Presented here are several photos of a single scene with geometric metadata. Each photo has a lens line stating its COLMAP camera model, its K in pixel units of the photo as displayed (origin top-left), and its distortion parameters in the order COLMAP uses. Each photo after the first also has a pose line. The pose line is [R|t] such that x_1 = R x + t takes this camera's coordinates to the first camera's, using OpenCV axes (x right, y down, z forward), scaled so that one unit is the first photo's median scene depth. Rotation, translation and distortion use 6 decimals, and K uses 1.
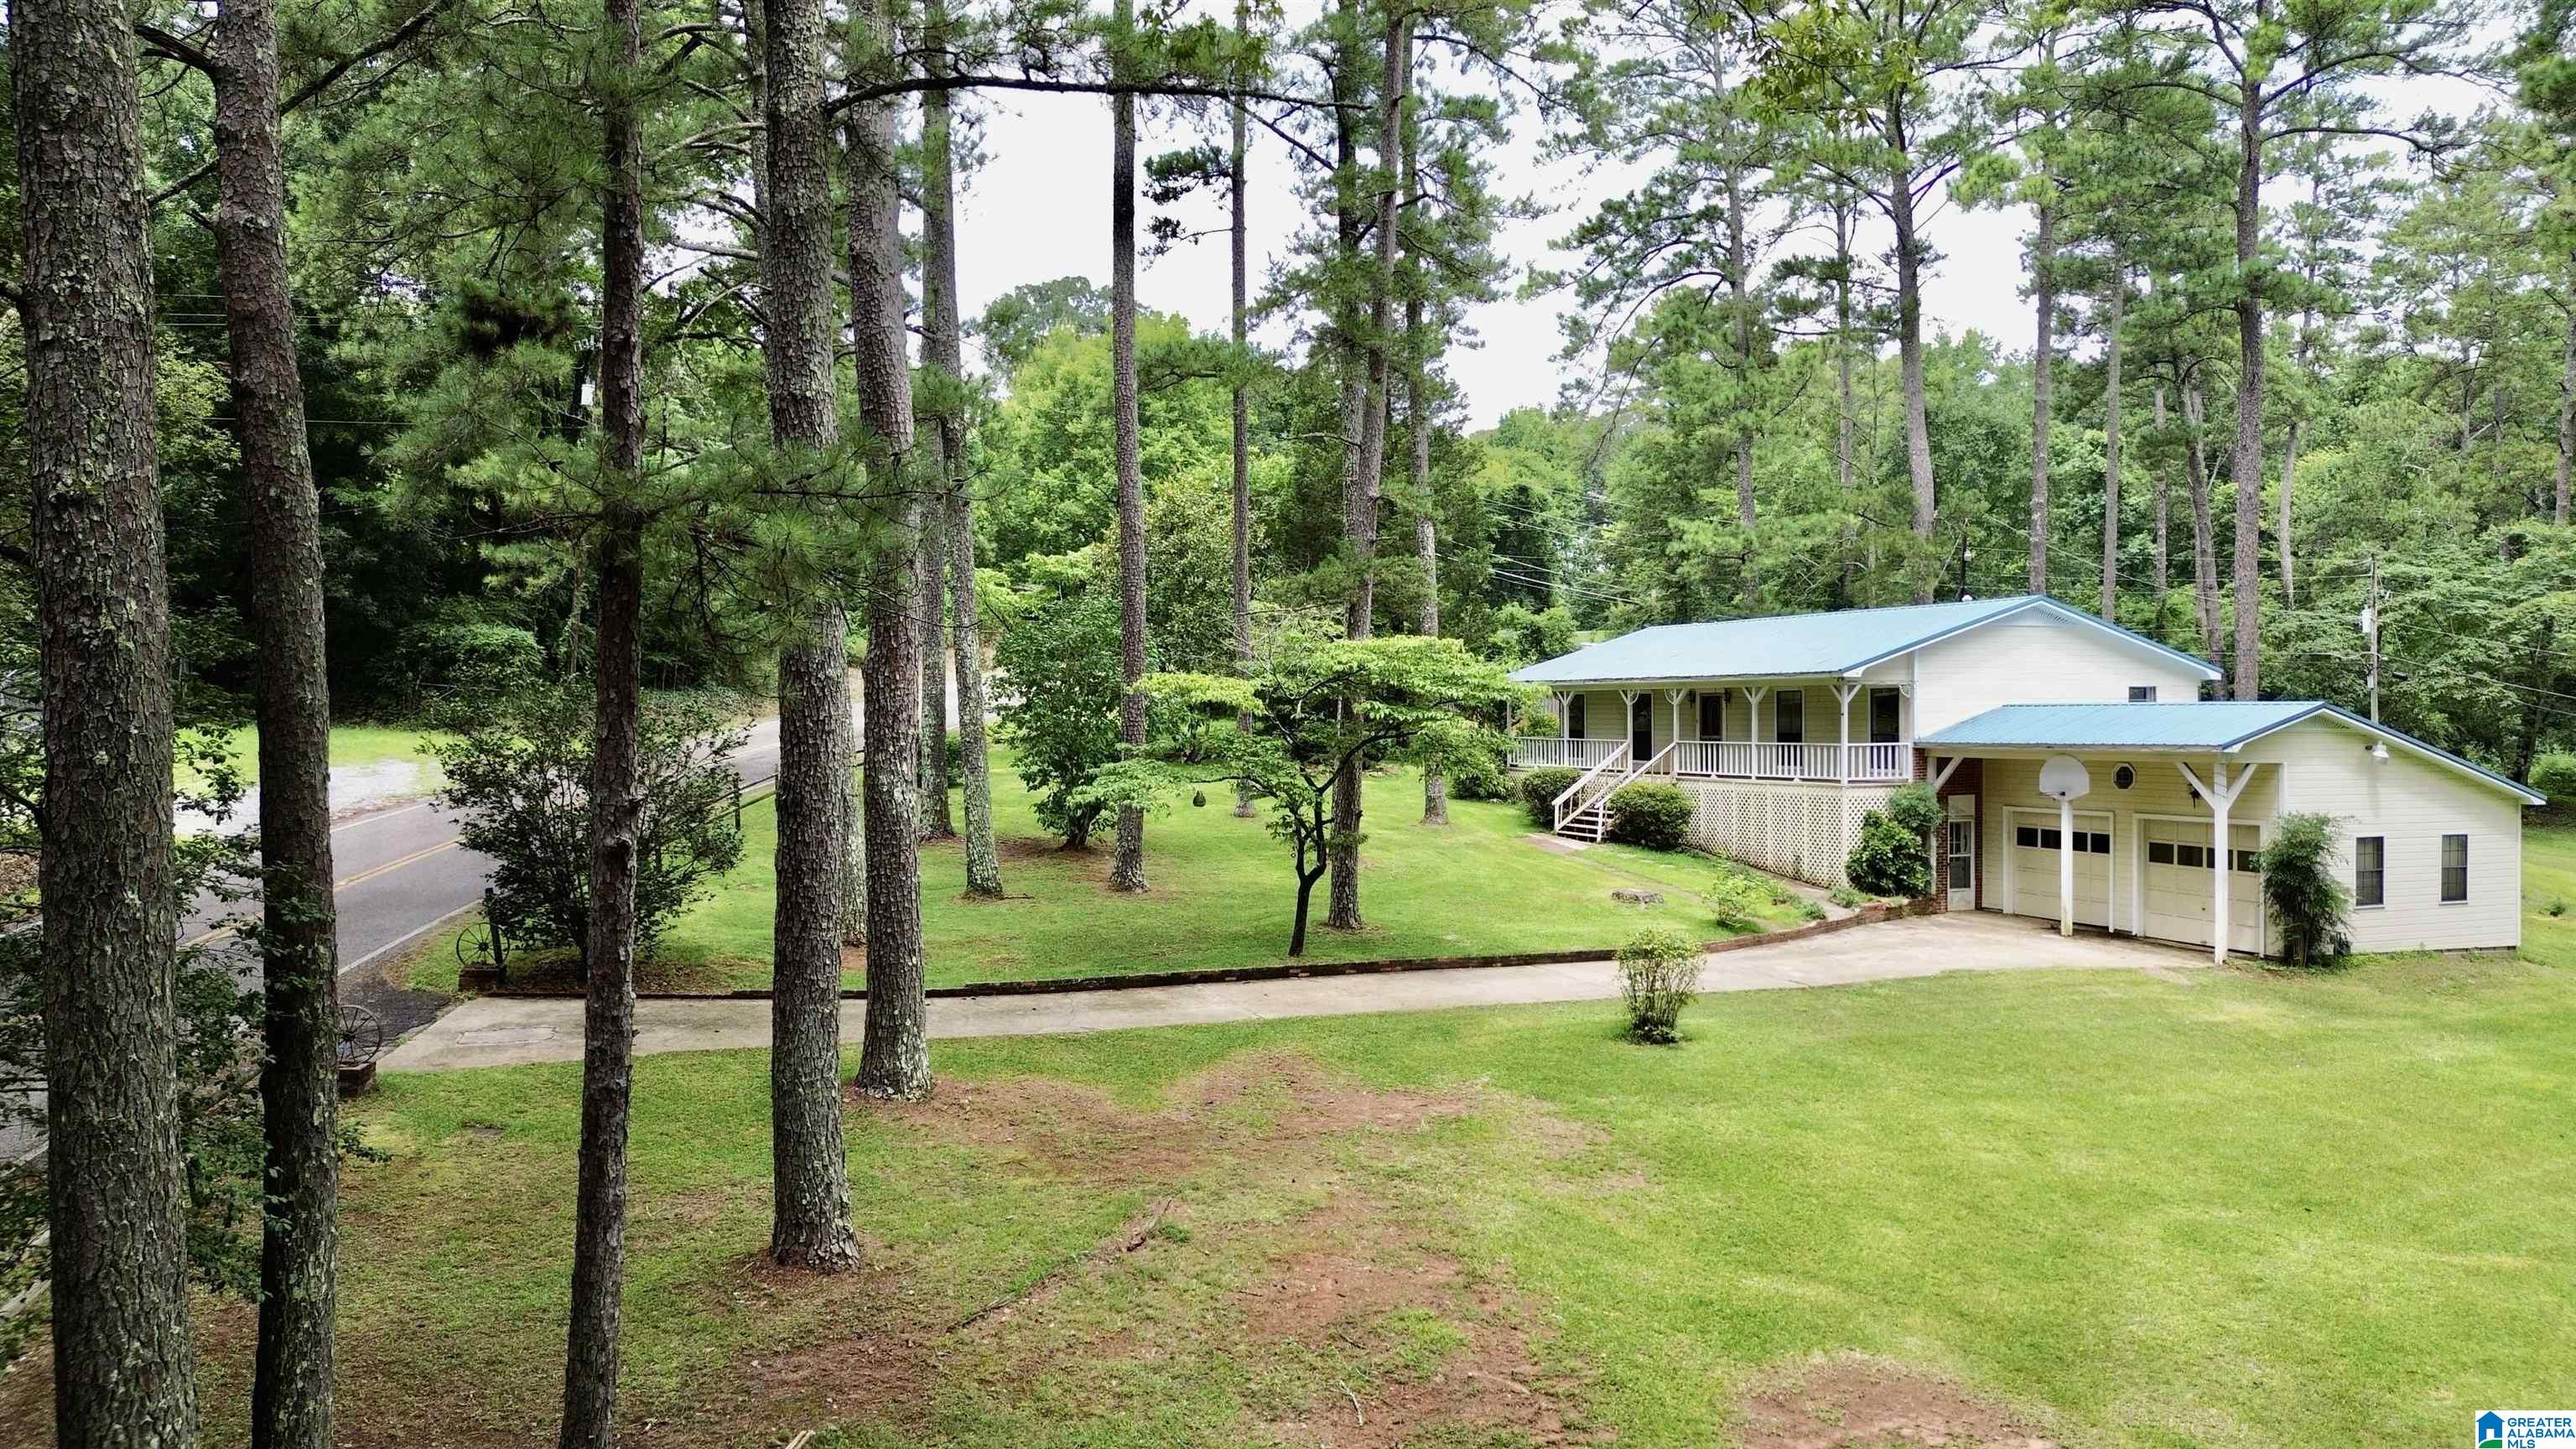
lens RADIAL K [[1839.8, 0, 1273.0], [0, 1839.8, 738.4], [0, 0, 1]] dist [0.057153, -0.046913]
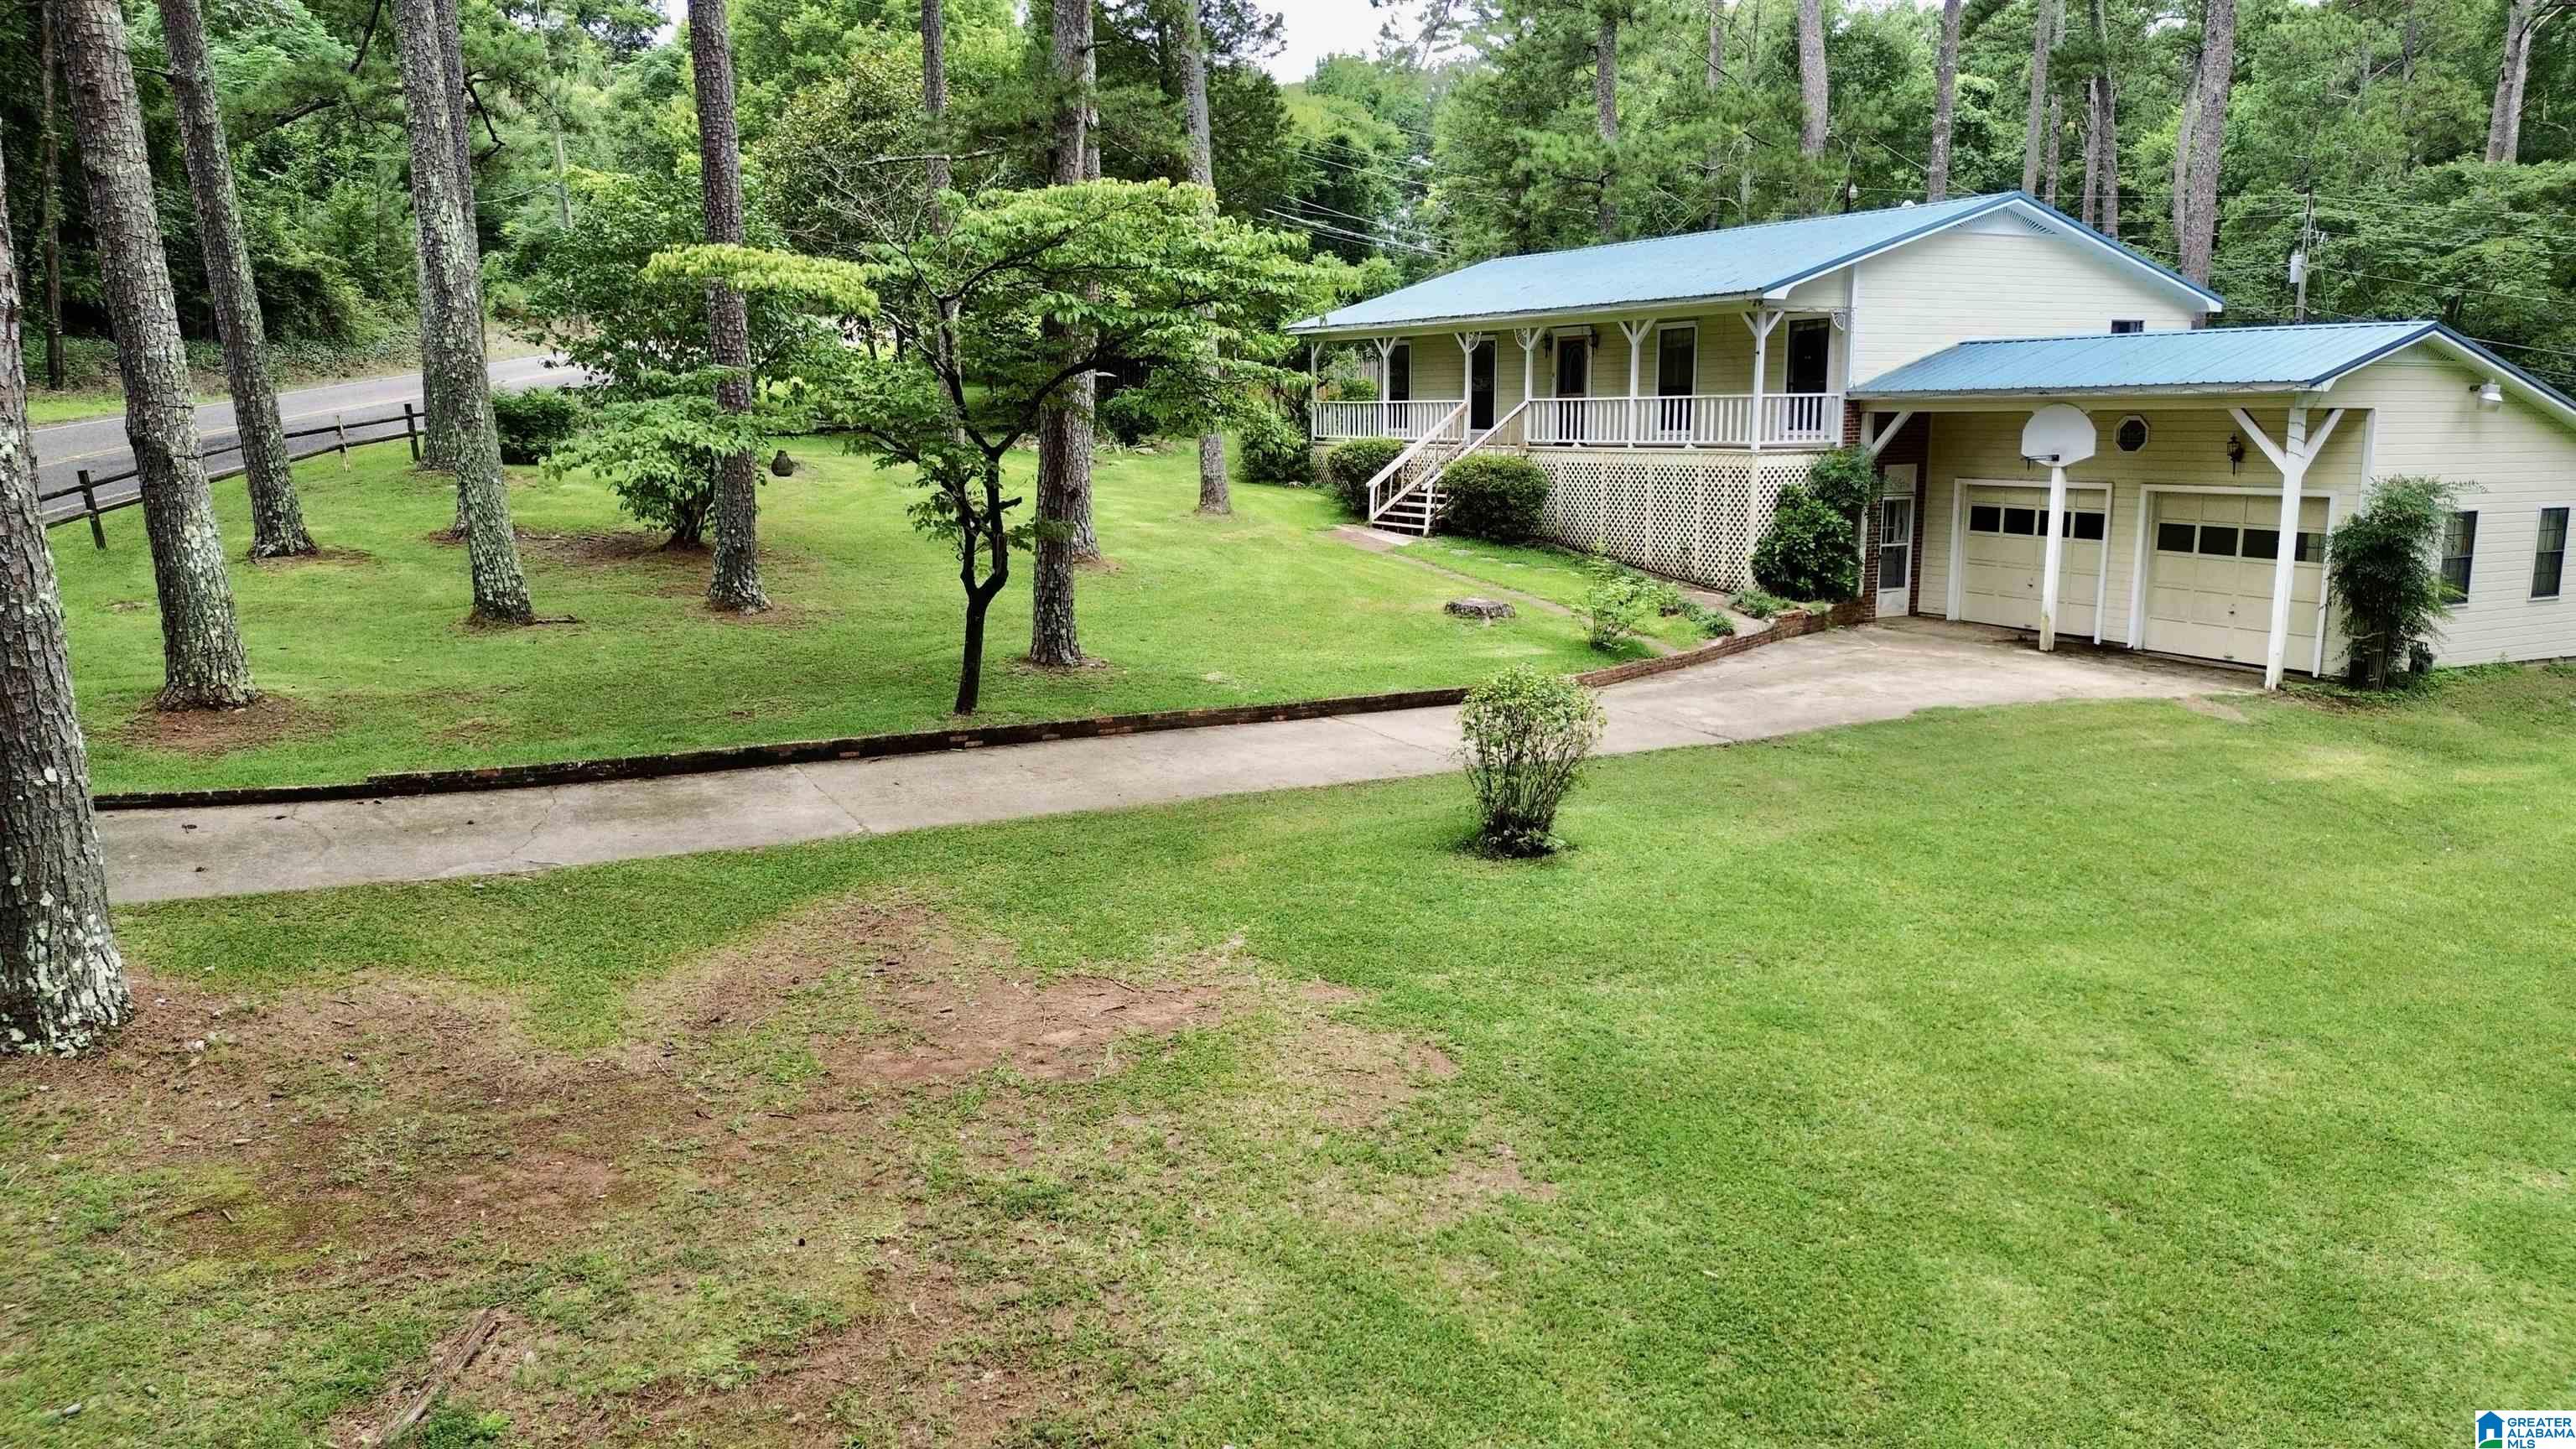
lens RADIAL K [[1839.8, 0, 1288.6], [0, 1839.8, 746.1], [0, 0, 1]] dist [0.057153, -0.046913]
pose [[0.994522, -0.020026, 0.102593, 0.051284], [0.002742, 0.986138, 0.165907, 0.020467], [-0.104493, -0.164717, 0.980790, 0.310826]]
